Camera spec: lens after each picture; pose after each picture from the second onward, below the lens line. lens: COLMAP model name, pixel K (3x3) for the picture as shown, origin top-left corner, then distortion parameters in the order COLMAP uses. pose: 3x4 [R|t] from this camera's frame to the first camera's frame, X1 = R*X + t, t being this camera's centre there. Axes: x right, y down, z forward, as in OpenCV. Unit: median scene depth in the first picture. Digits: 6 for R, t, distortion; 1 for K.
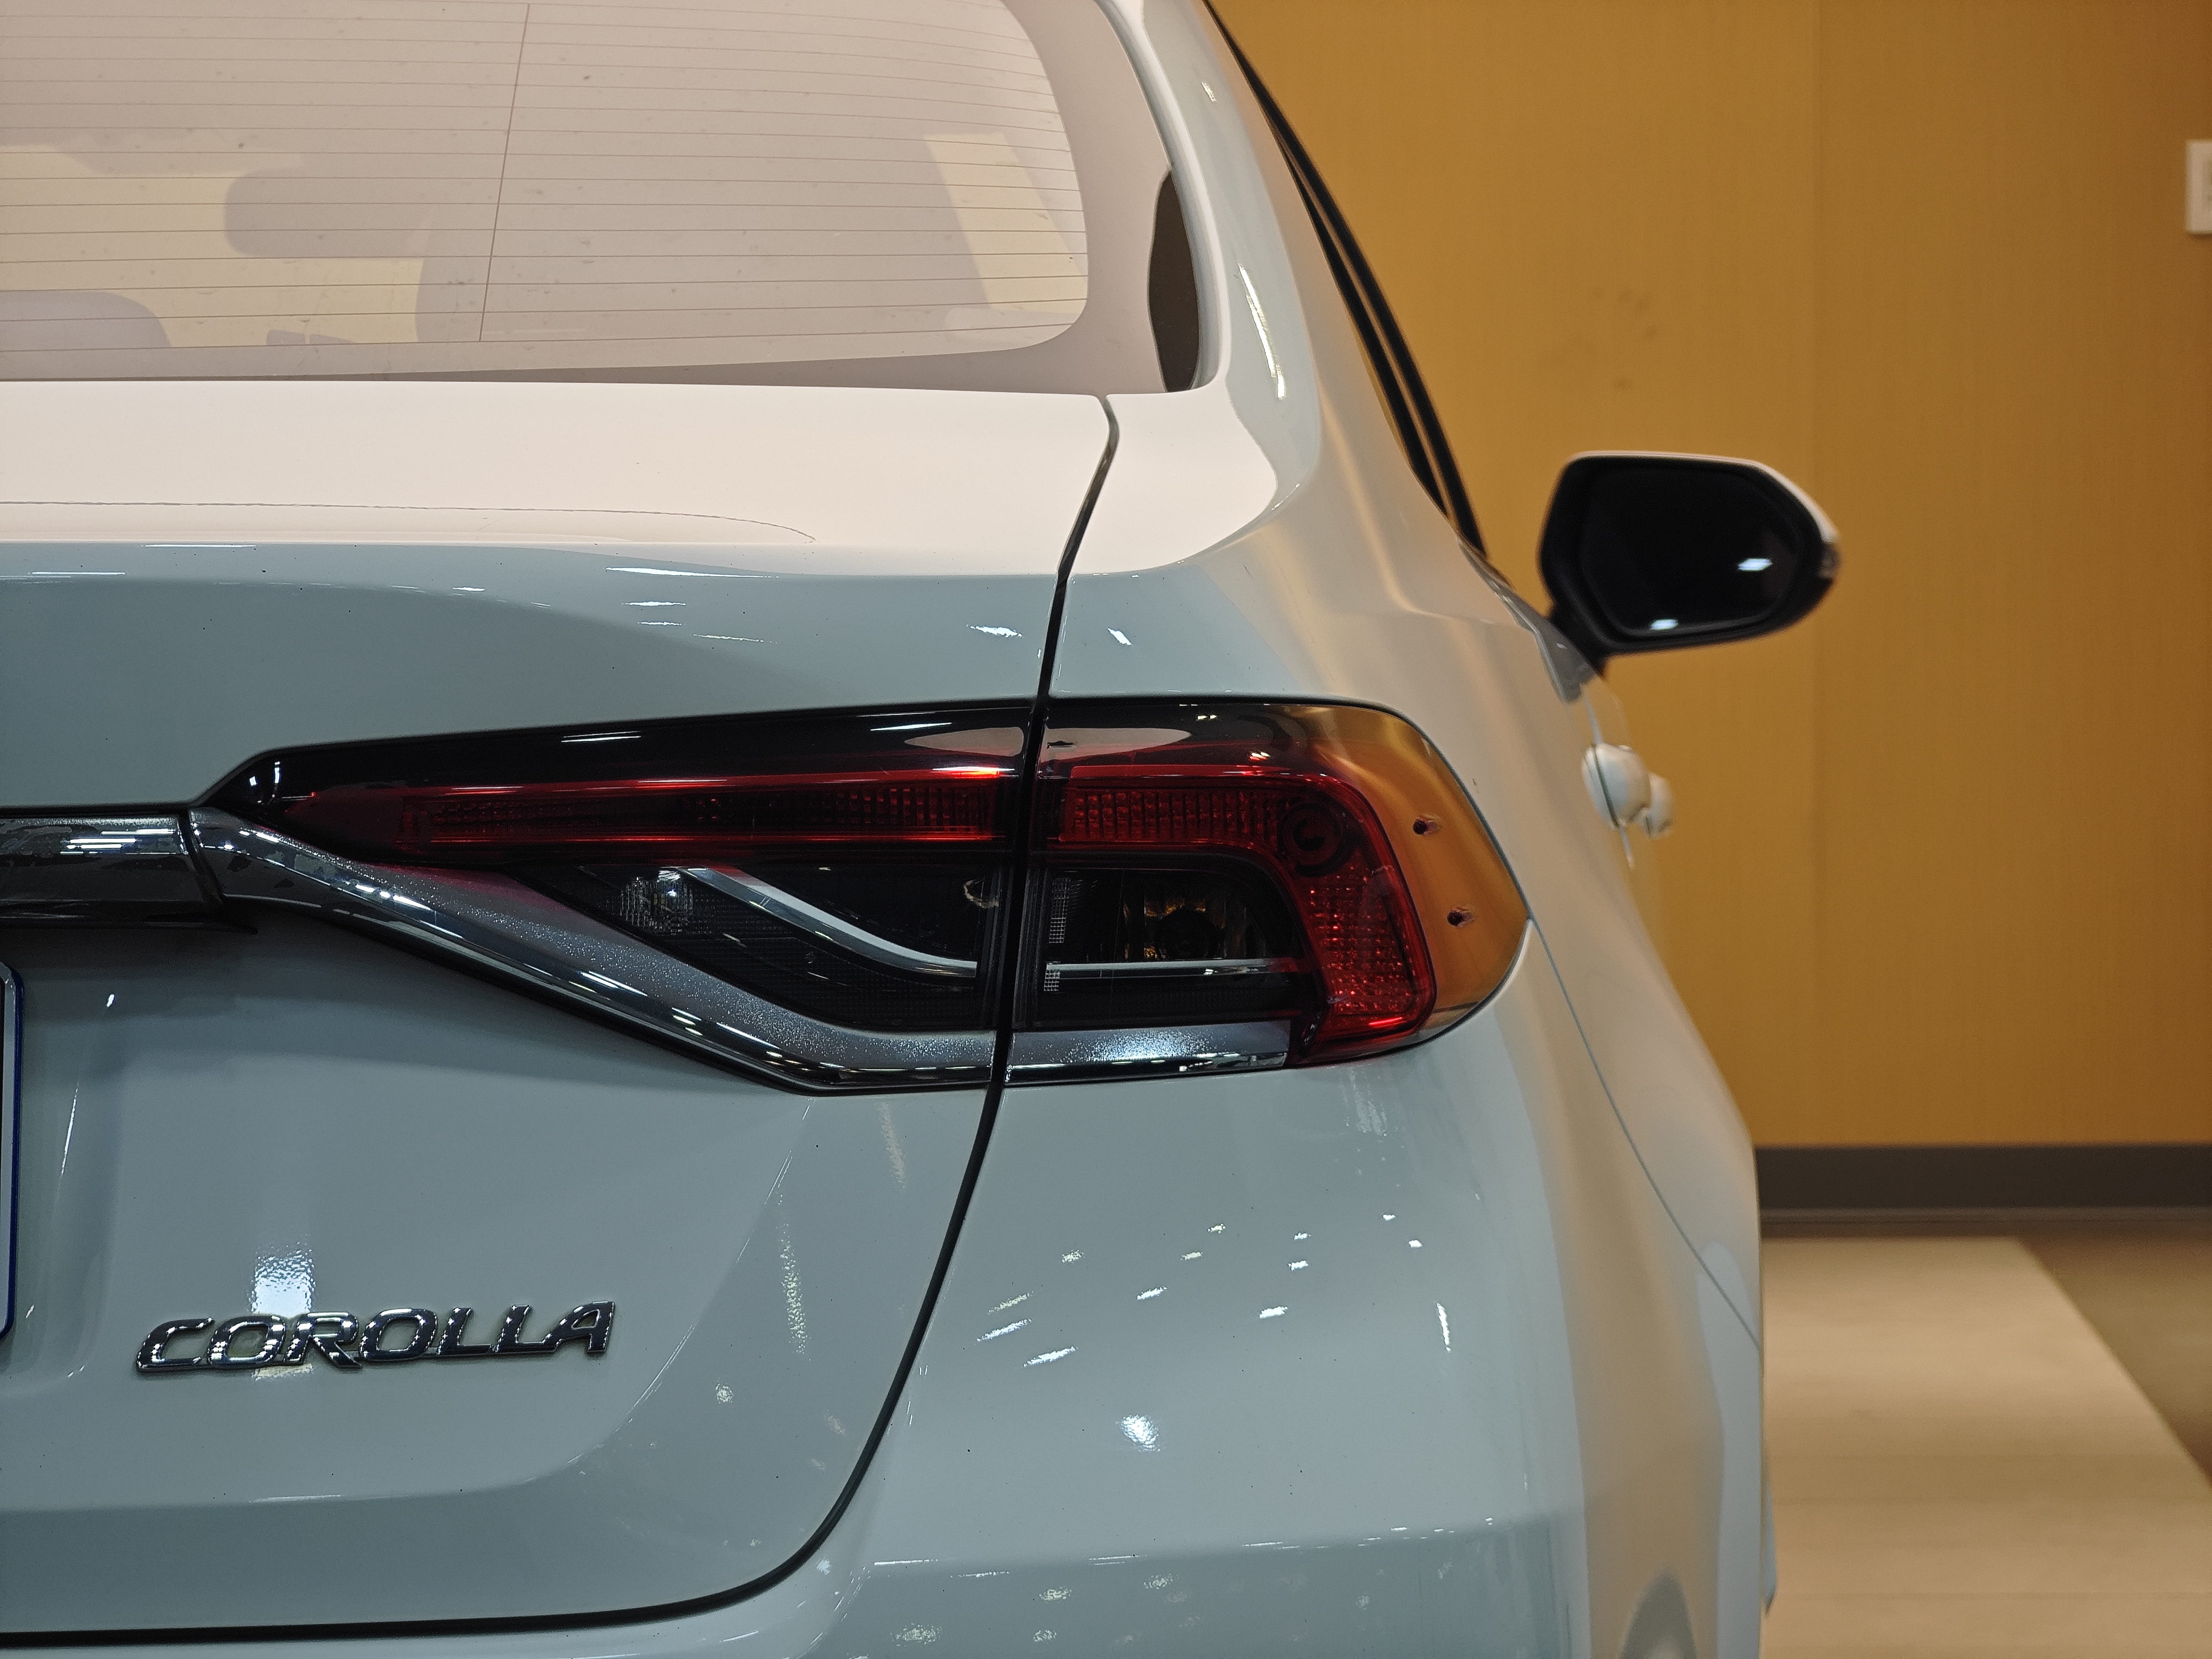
lens RADIAL K [[7935.4, 0, 1106.0], [0, 7935.4, 829.5], [0, 0, 1]] dist [-0.057642, -1.465546]
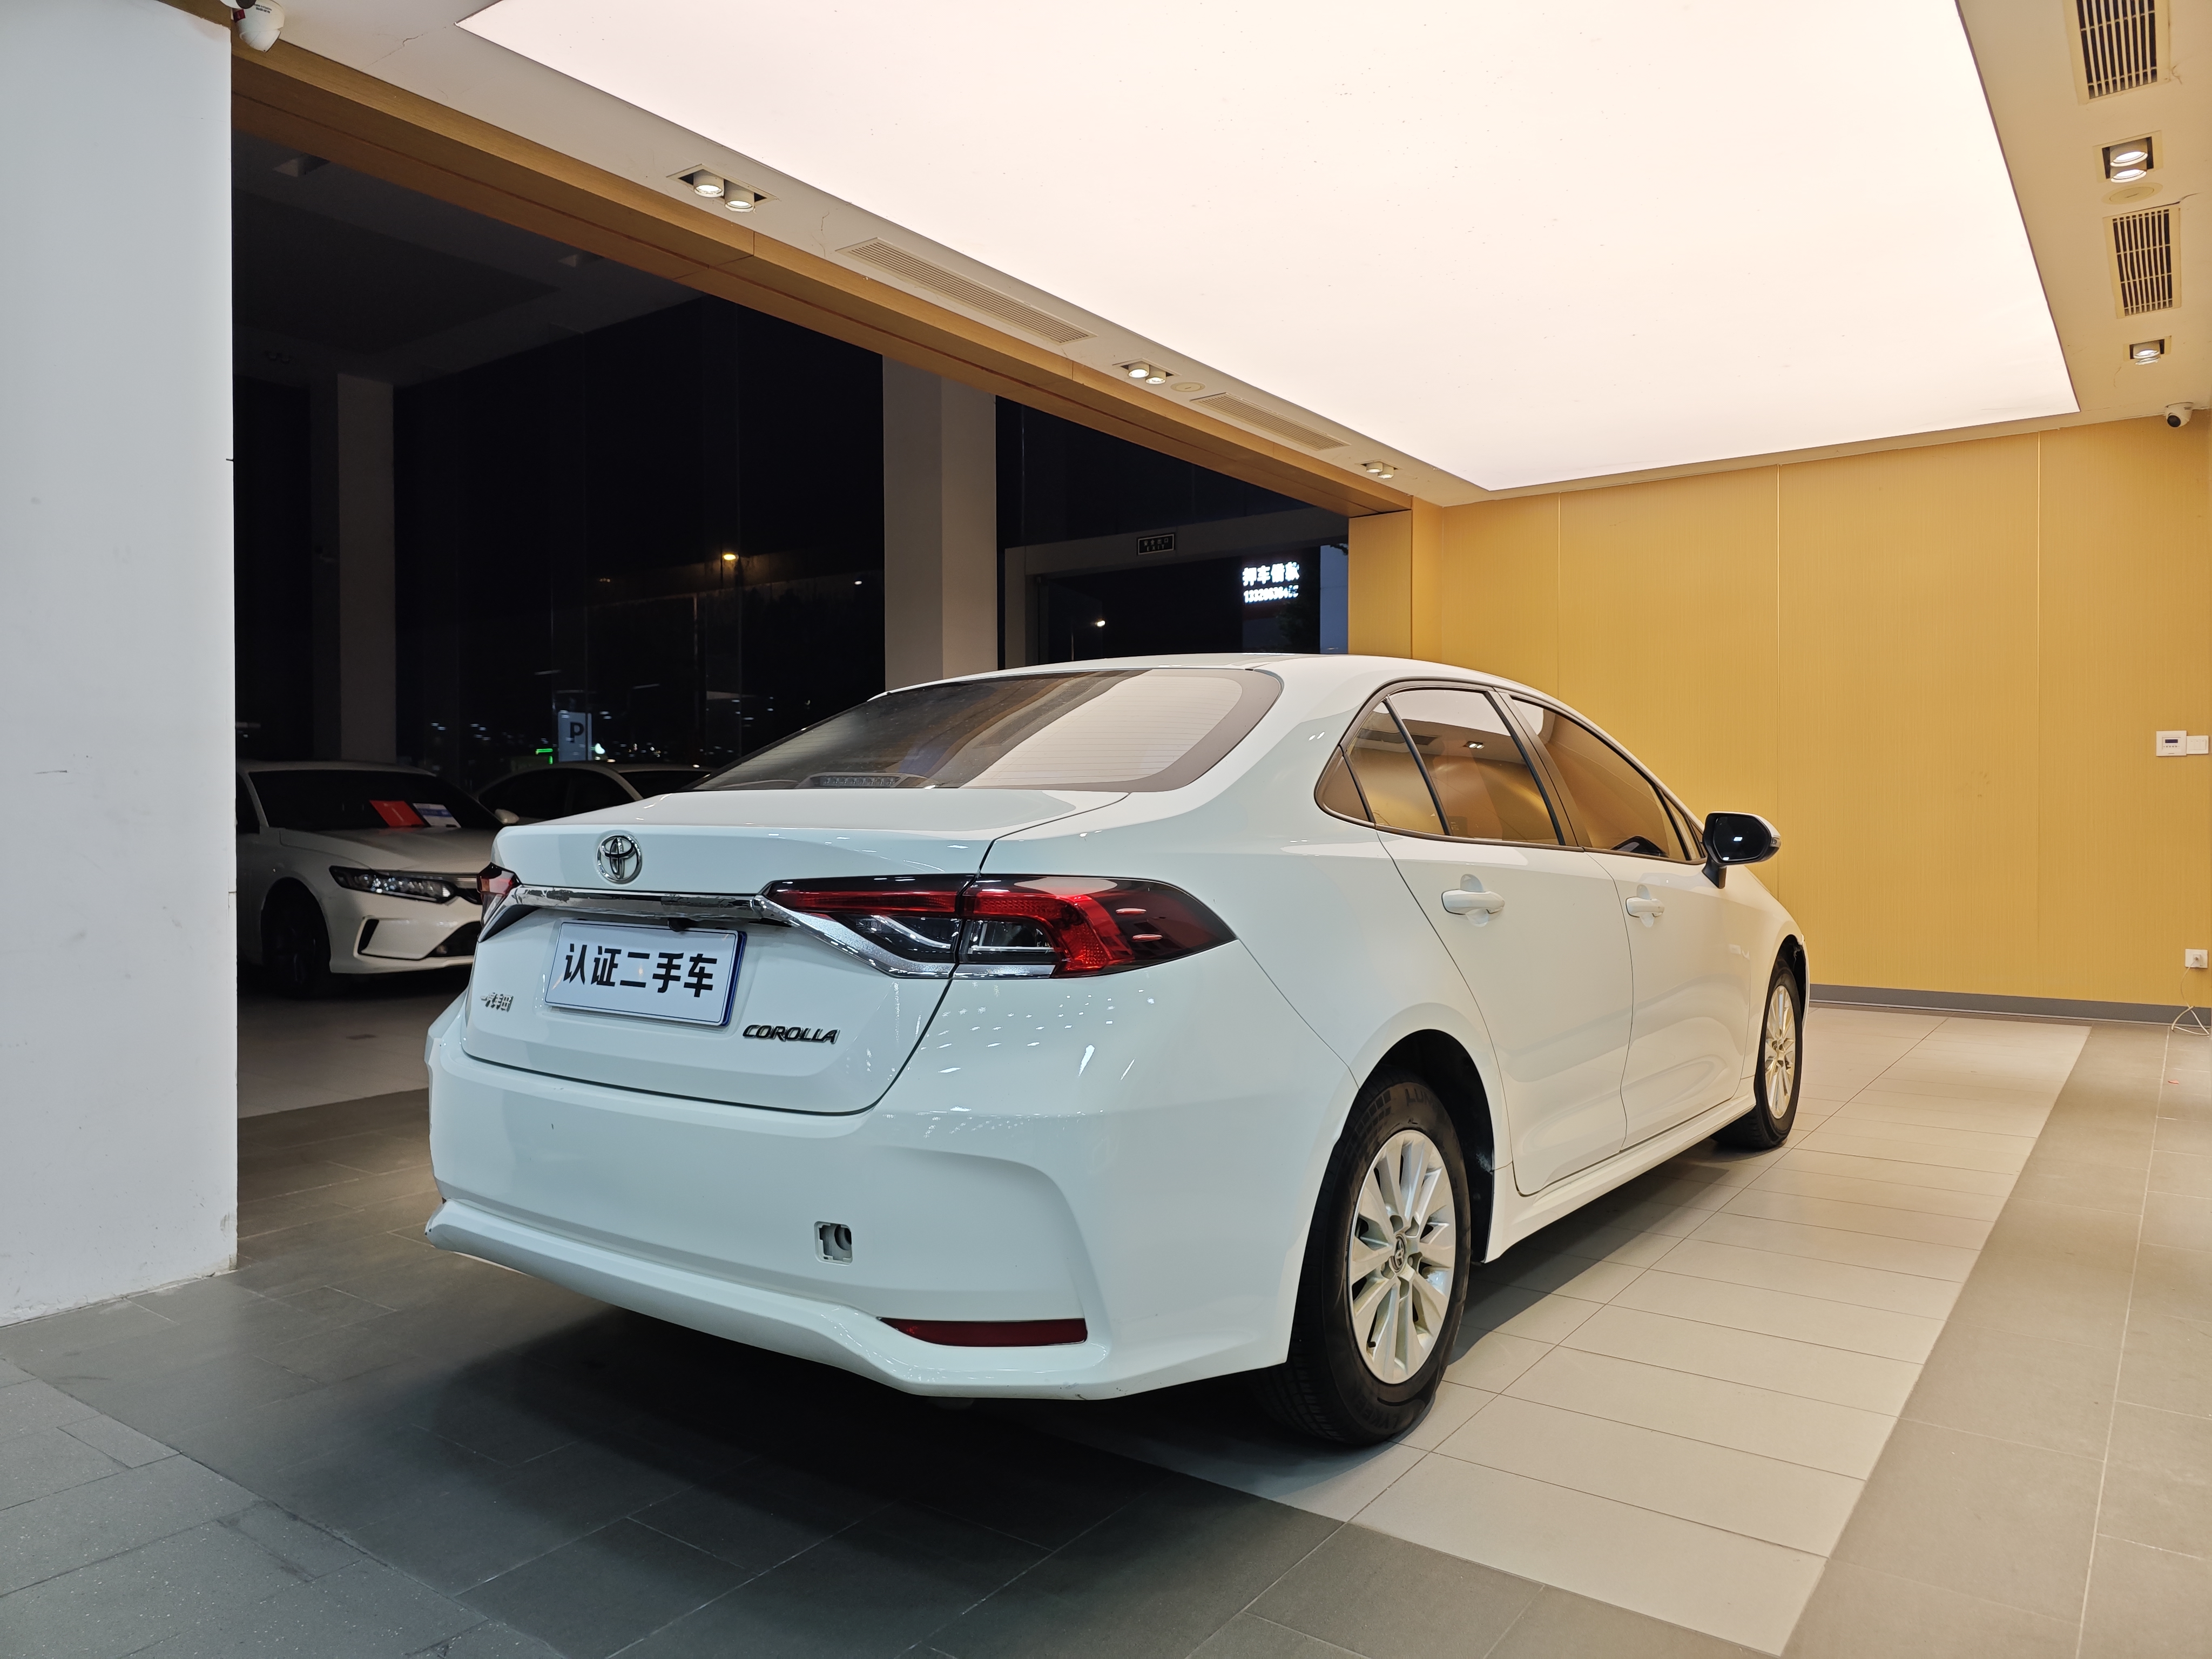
lens RADIAL K [[1497.0, 0, 1106.0], [0, 1497.0, 829.5], [0, 0, 1]] dist [0.006005, -0.004114]
pose [[0.810451, 0.013825, -0.585644, 0.455101], [-0.034407, 0.999119, -0.024030, -0.023004], [0.584796, 0.039626, 0.810212, 0.484231]]
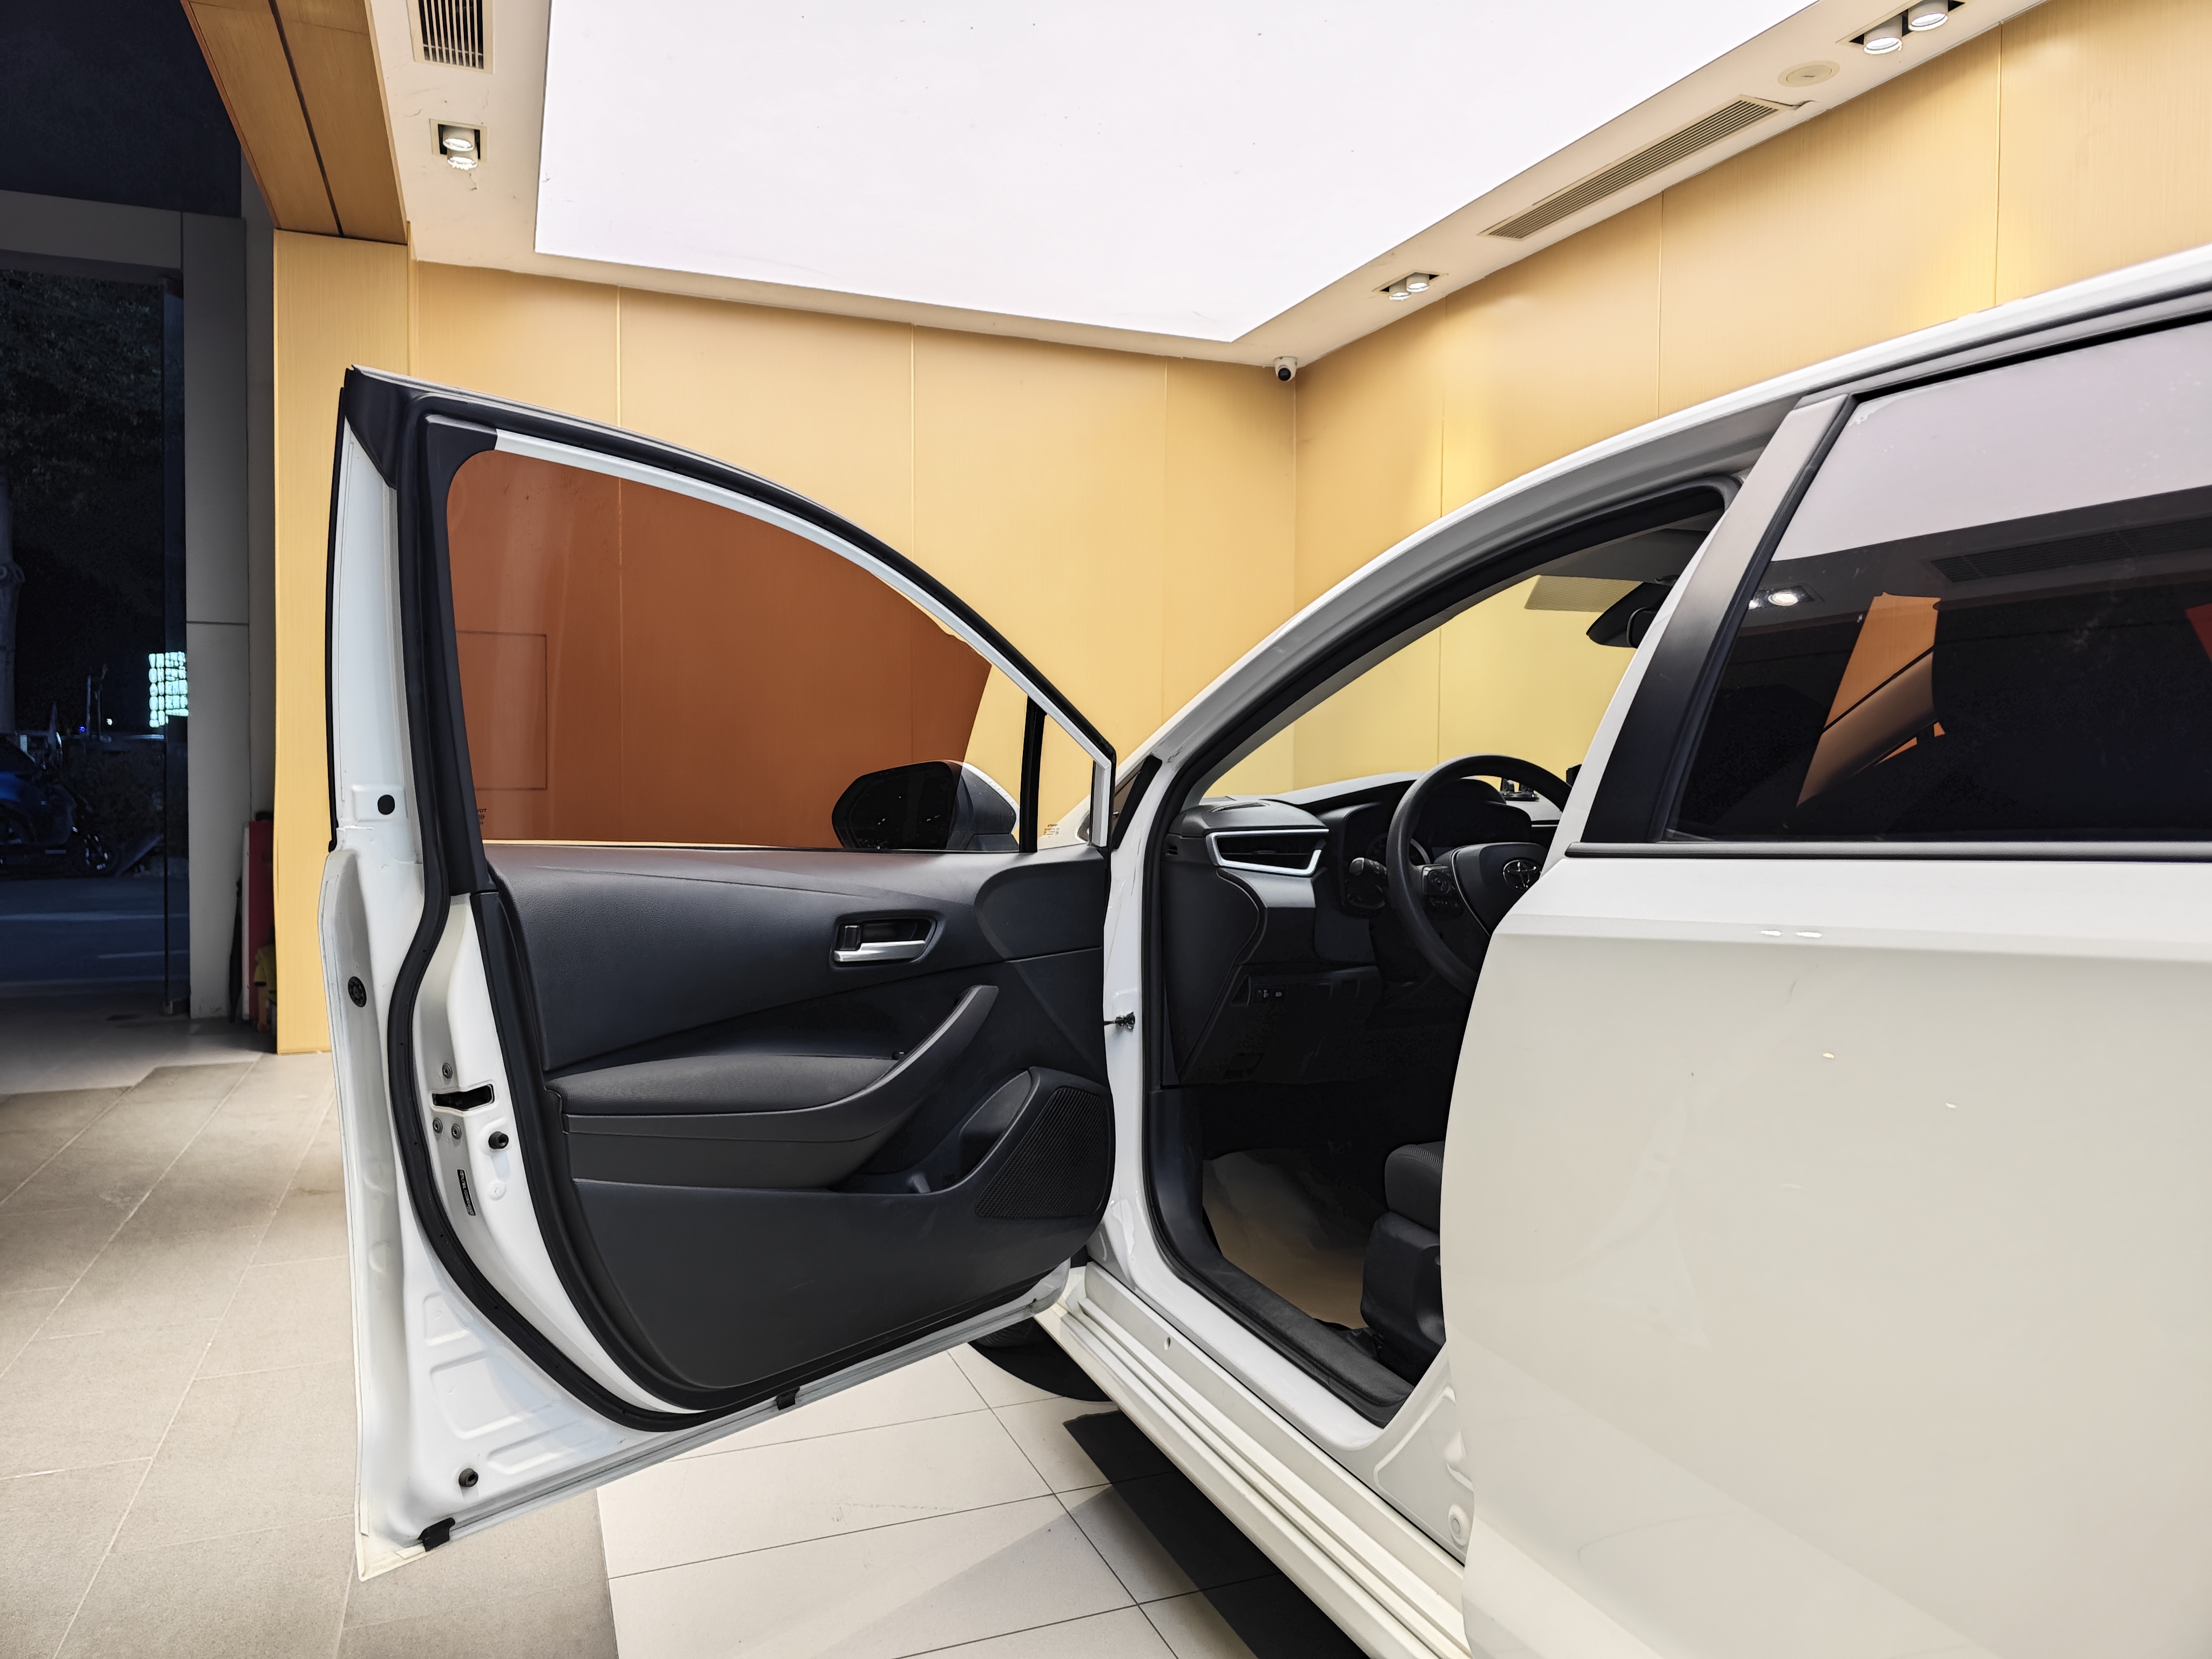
lens RADIAL K [[1497.0, 0, 1106.0], [0, 1497.0, 829.5], [0, 0, 1]] dist [0.006005, -0.004114]
pose [[0.929913, 0.002256, 0.367772, -0.762083], [0.001041, 0.999961, -0.008768, -0.046103], [-0.367777, 0.008537, 0.929875, 1.322469]]
